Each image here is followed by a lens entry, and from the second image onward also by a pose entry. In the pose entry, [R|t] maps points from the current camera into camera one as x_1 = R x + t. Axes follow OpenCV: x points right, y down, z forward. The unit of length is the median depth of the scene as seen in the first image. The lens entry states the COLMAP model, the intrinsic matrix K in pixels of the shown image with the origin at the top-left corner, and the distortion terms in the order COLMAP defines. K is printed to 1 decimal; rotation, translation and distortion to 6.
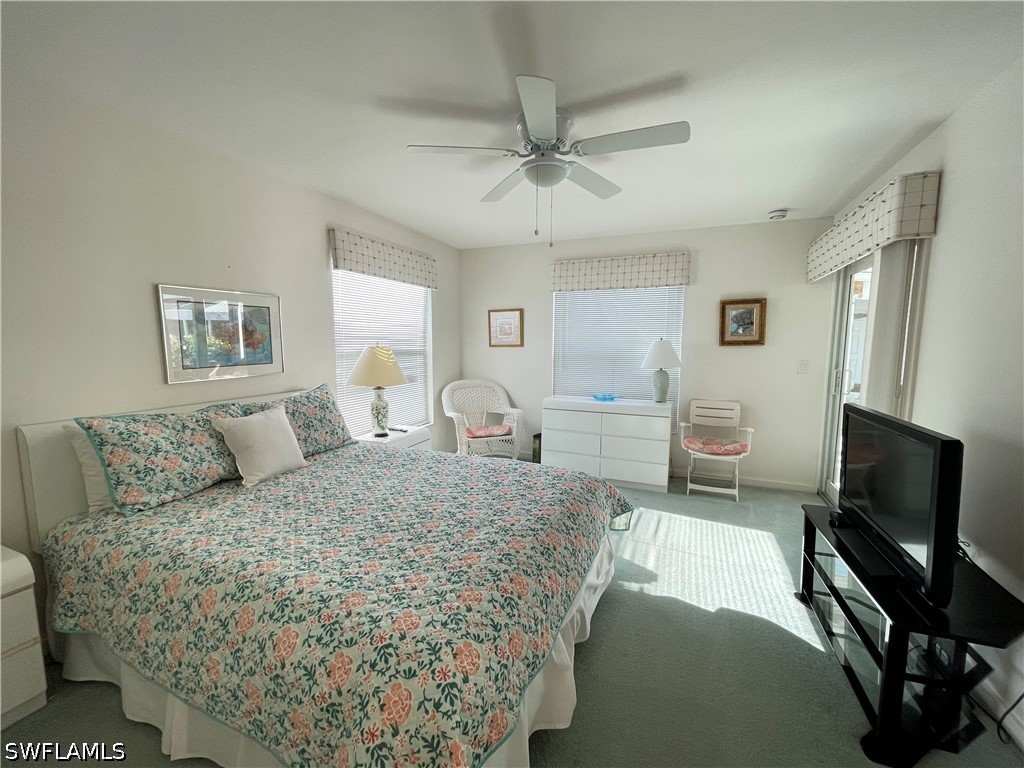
lens RADIAL K [[418.1, 0, 511.3], [0, 418.1, 381.1], [0, 0, 1]] dist [-0.003185, 0.004717]
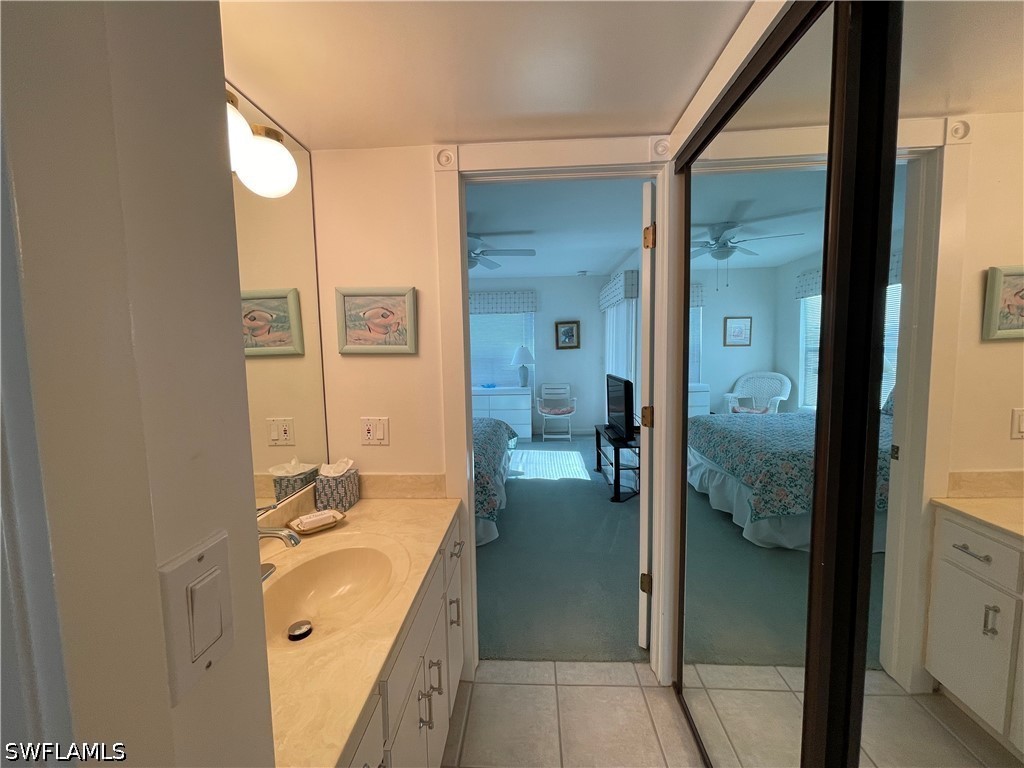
lens RADIAL K [[418.1, 0, 511.3], [0, 418.1, 381.1], [0, 0, 1]] dist [-0.003185, 0.004717]
pose [[0.941044, -0.048508, 0.334789, -0.403435], [0.055125, 0.998426, -0.010284, 0.083400], [-0.333763, 0.028133, 0.942237, -0.878799]]
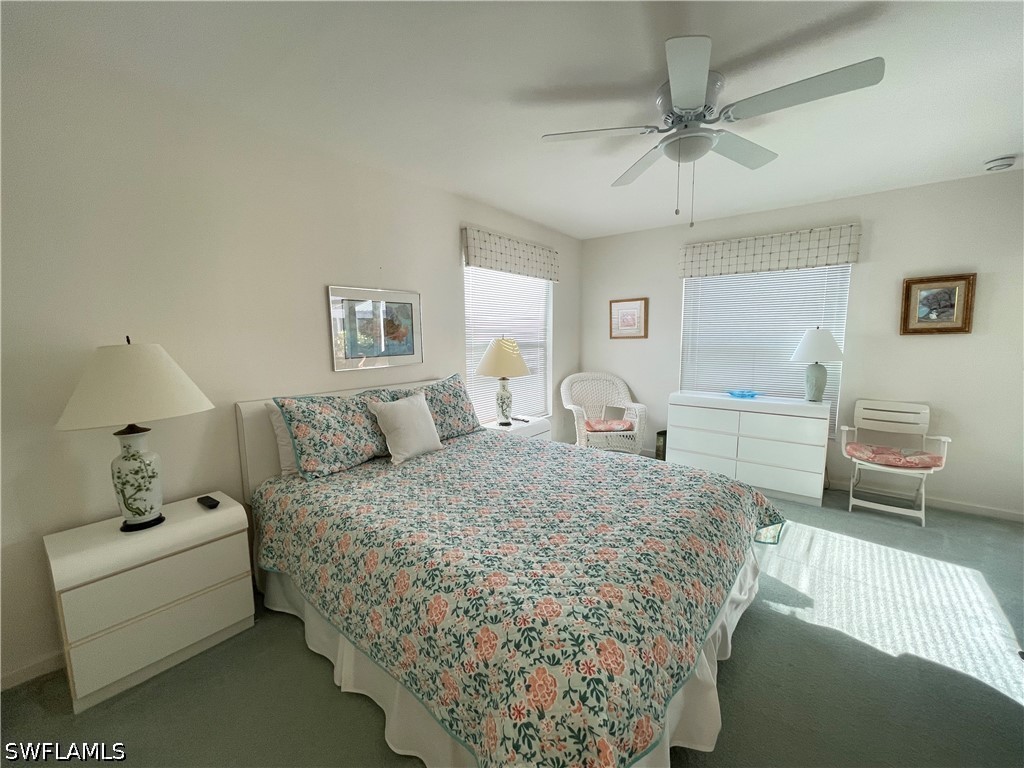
lens RADIAL K [[418.1, 0, 511.3], [0, 418.1, 381.1], [0, 0, 1]] dist [-0.003185, 0.004717]
pose [[0.963635, 0.019343, -0.266522, -0.032887], [-0.015016, 0.999720, 0.018266, 0.004858], [0.266801, -0.013600, 0.963656, 0.005815]]
